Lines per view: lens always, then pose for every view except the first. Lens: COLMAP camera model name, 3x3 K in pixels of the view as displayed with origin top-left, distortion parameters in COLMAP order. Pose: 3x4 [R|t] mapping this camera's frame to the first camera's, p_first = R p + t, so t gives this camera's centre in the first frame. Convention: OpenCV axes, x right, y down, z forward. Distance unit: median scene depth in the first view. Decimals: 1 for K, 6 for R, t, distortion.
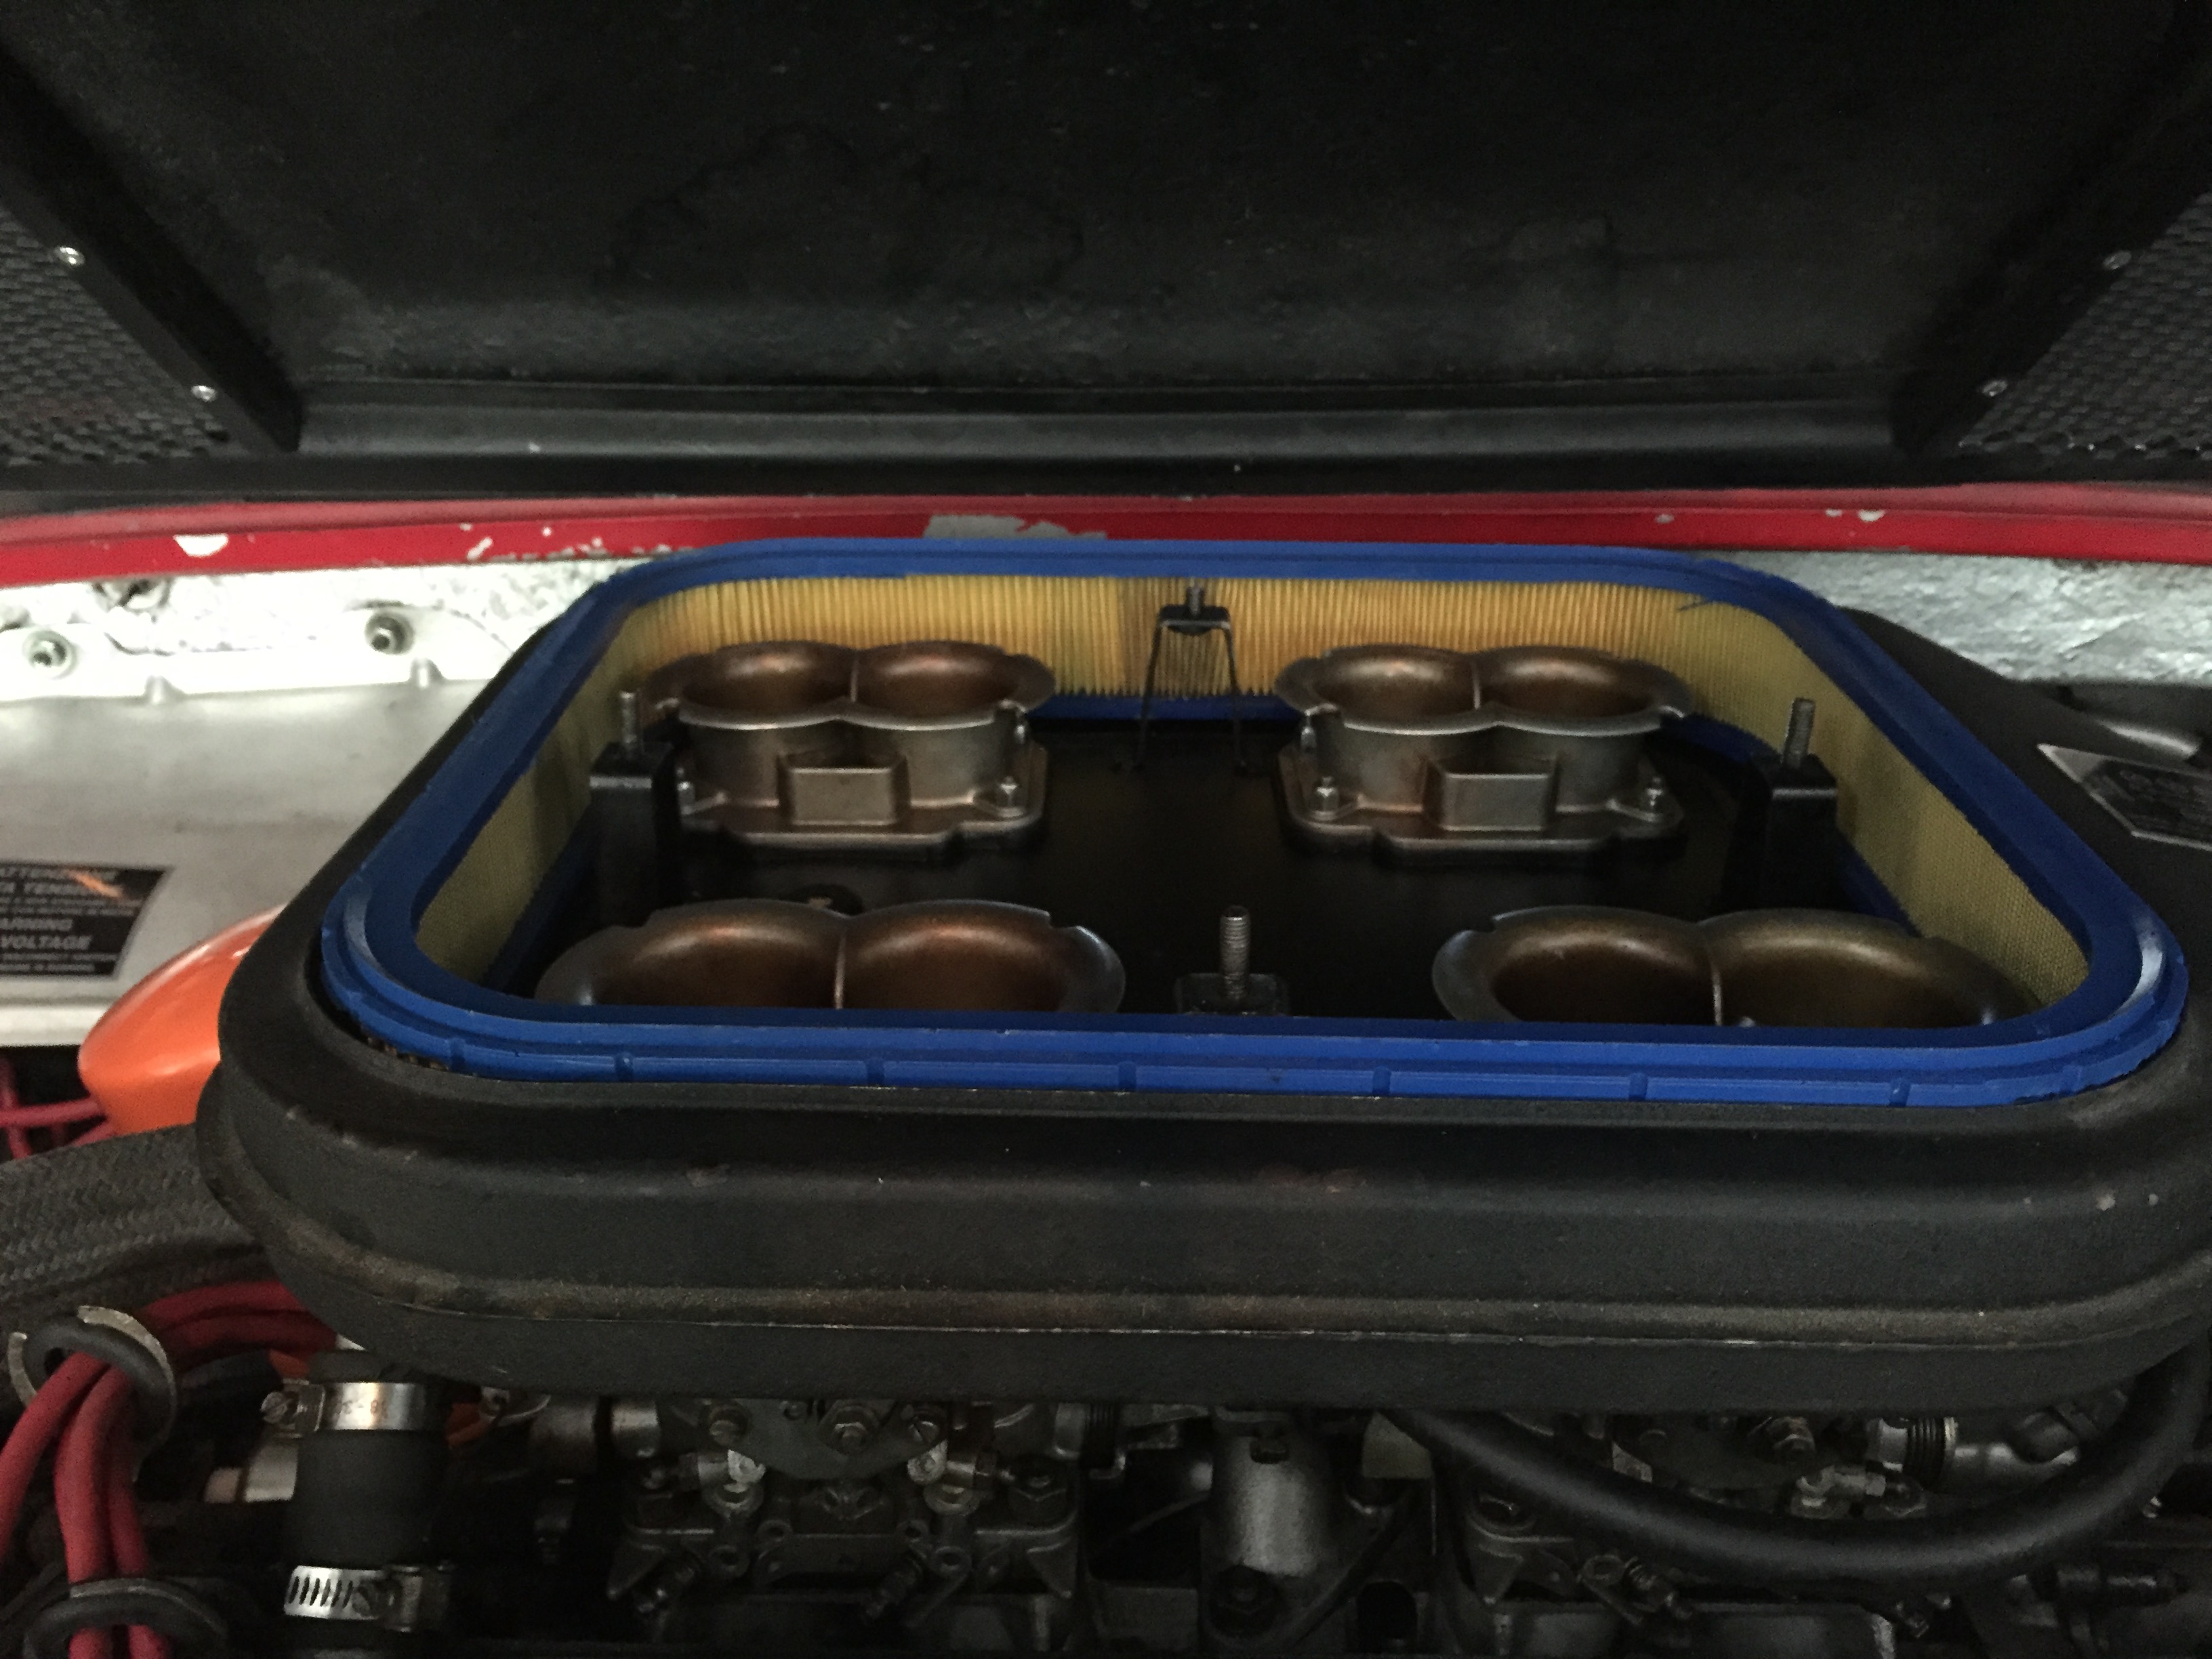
lens RADIAL K [[1928.6, 0, 1104.9], [0, 1928.6, 830.3], [0, 0, 1]] dist [0.100410, -0.138738]
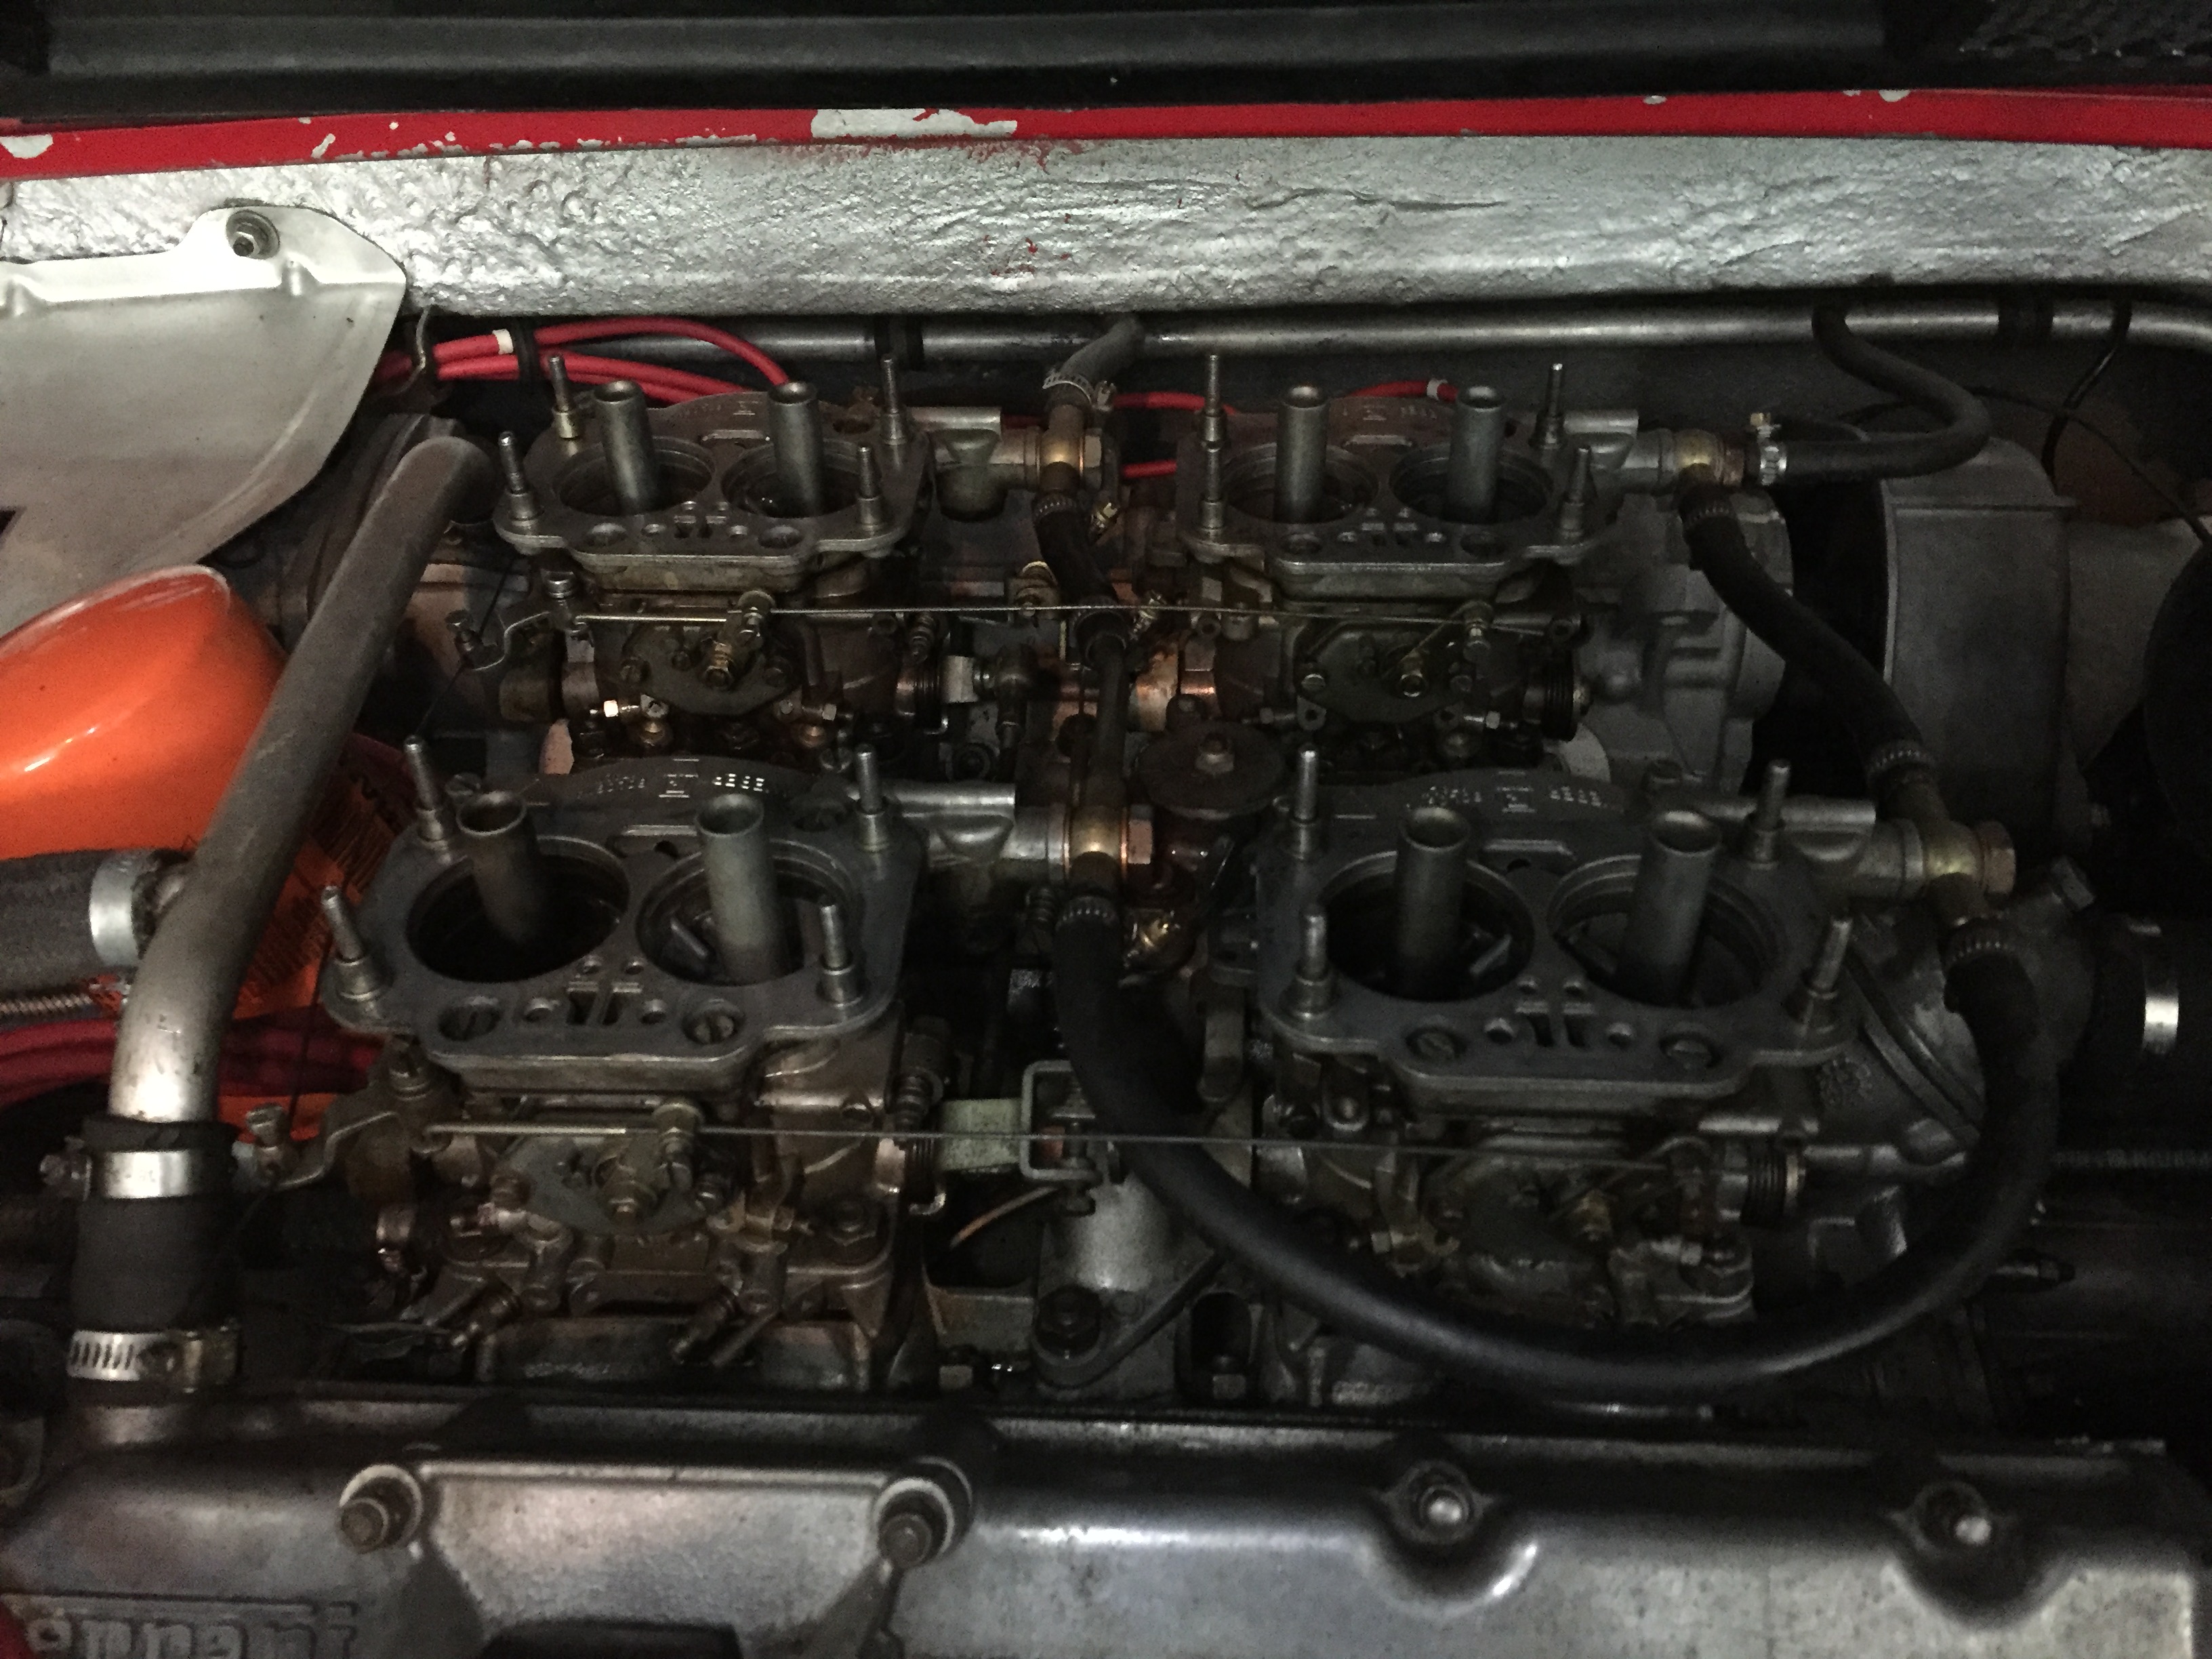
lens RADIAL K [[1899.6, 0, 1108.2], [0, 1899.6, 819.9], [0, 0, 1]] dist [0.100537, -0.134143]
pose [[0.998639, 0.009989, -0.051199, 0.091095], [0.003628, 0.965818, 0.259196, -0.073615], [0.052038, -0.259029, 0.964467, 0.073633]]
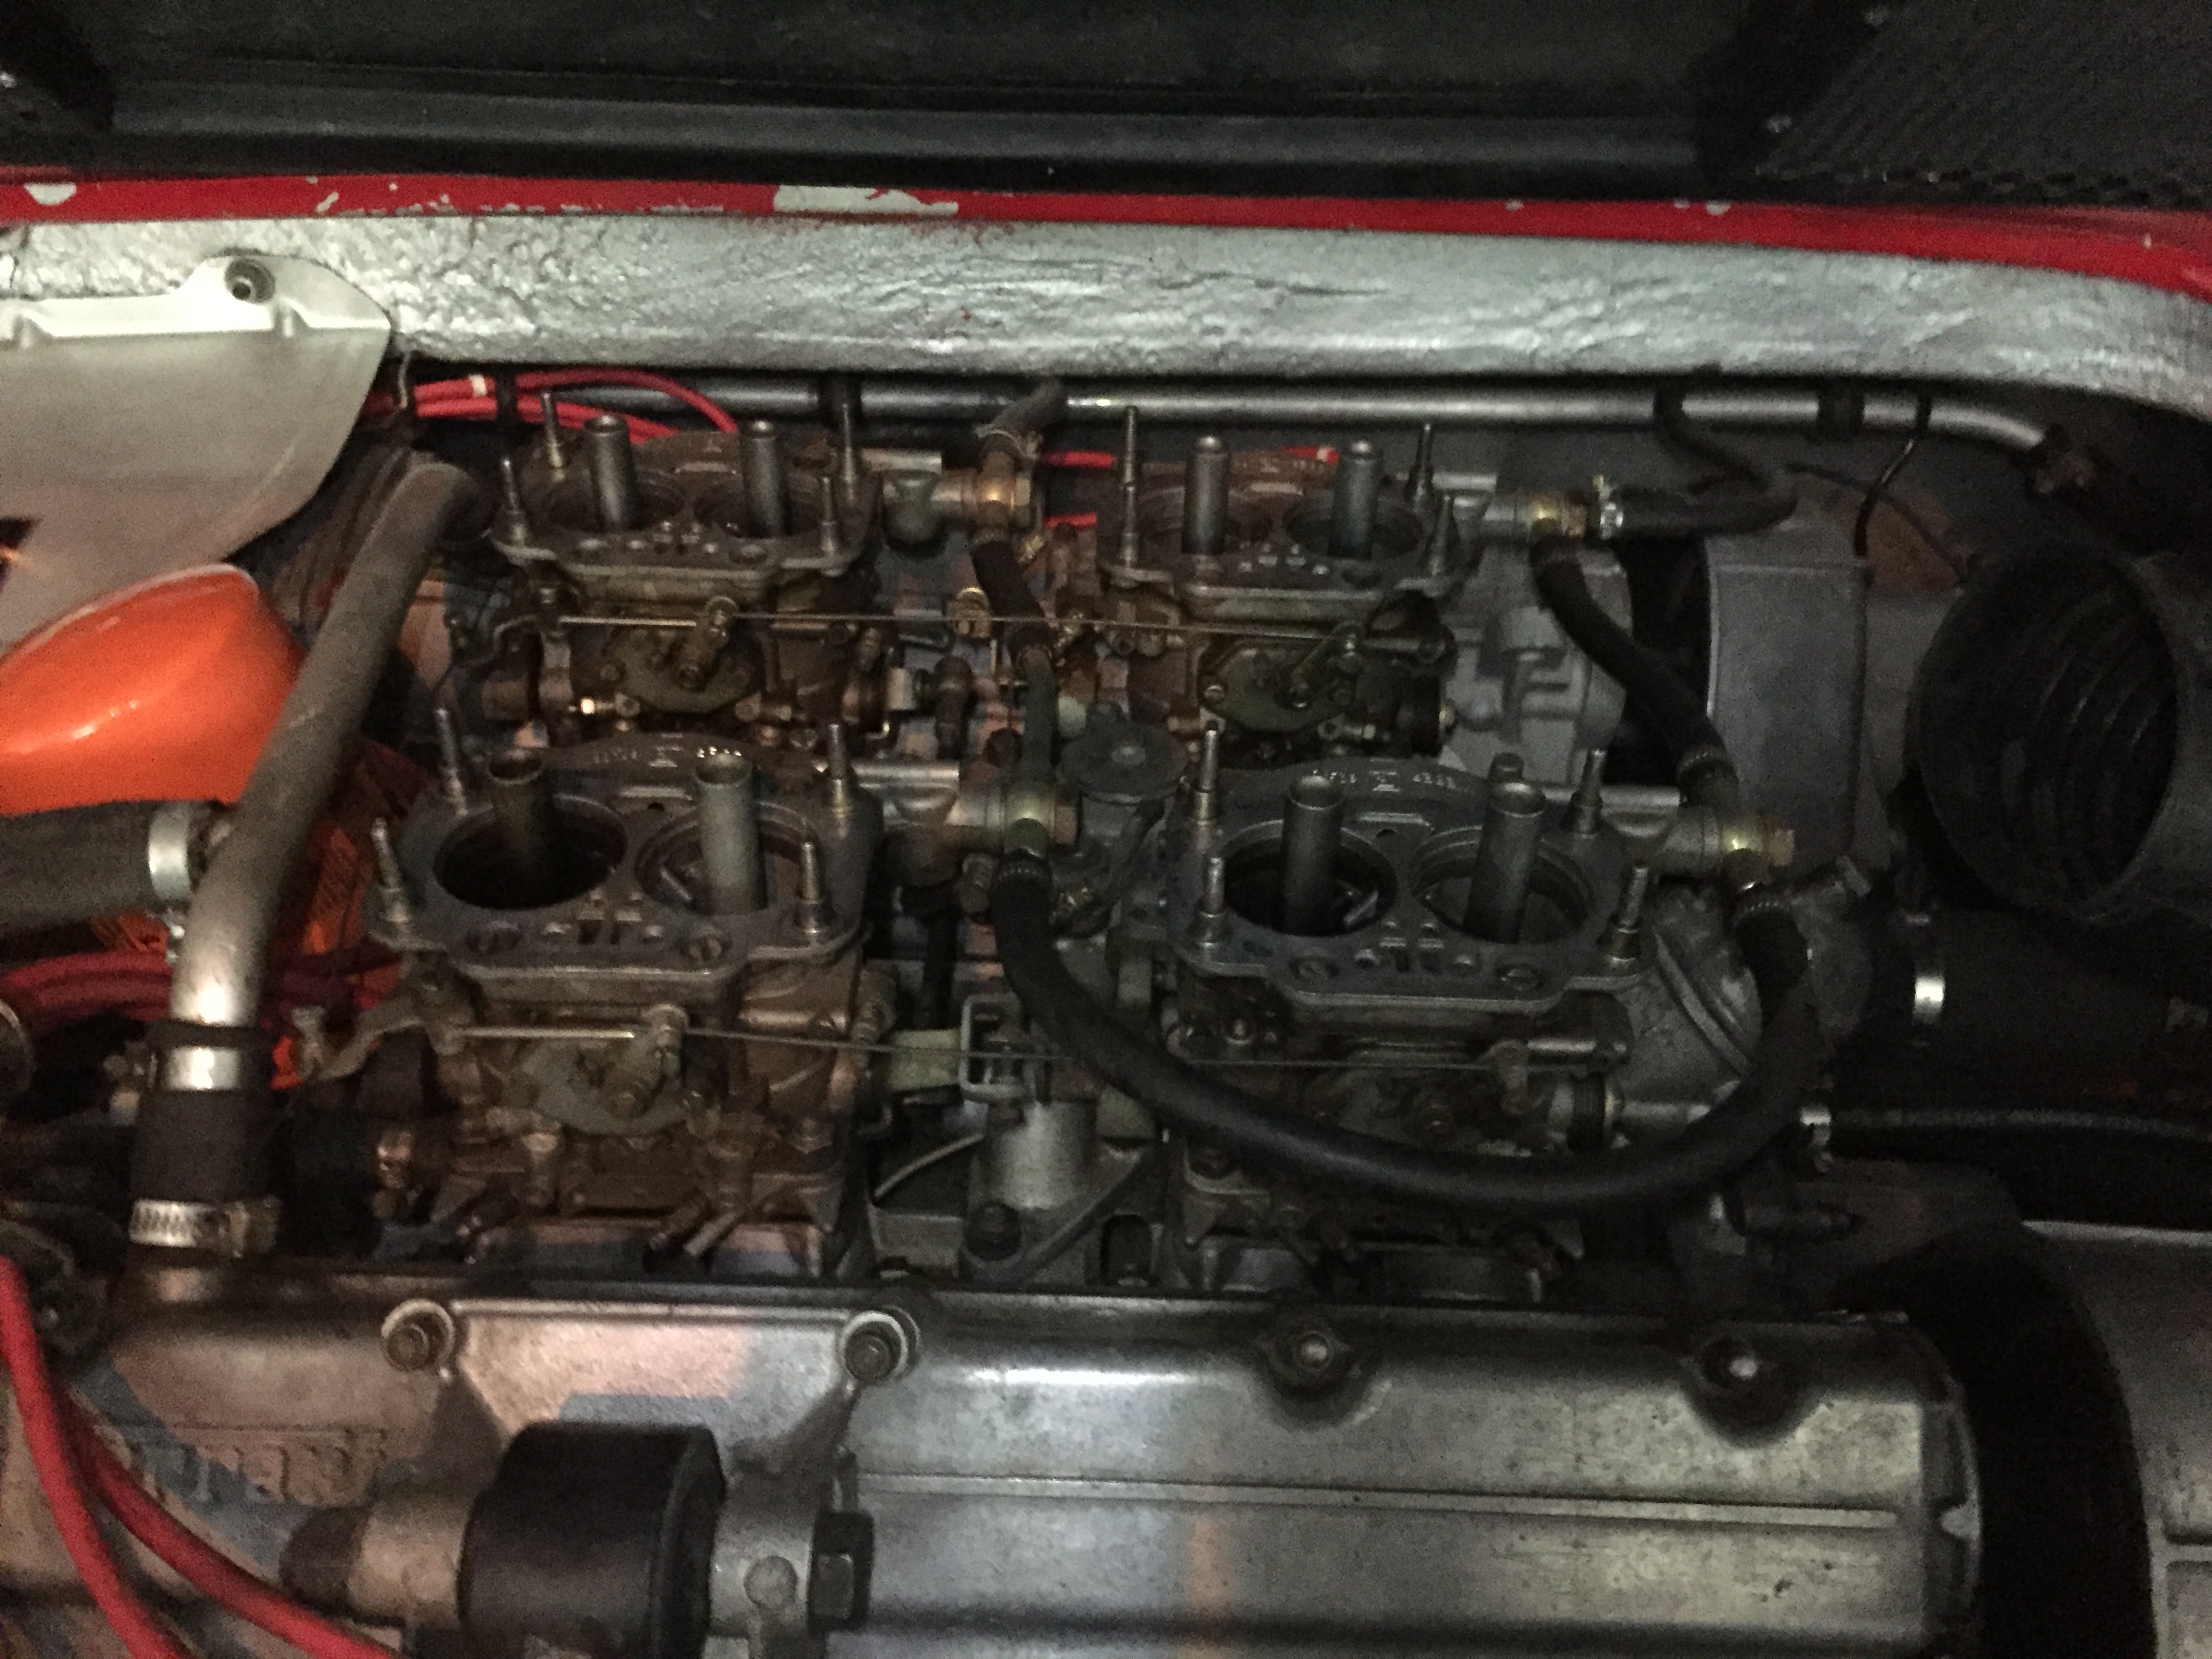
lens RADIAL K [[1928.6, 0, 1104.9], [0, 1928.6, 830.3], [0, 0, 1]] dist [0.100410, -0.138738]
pose [[0.999652, 0.026322, 0.001726, 0.083791], [-0.026068, 0.975740, 0.217374, -0.059254], [0.004037, -0.217343, 0.976087, -0.048615]]
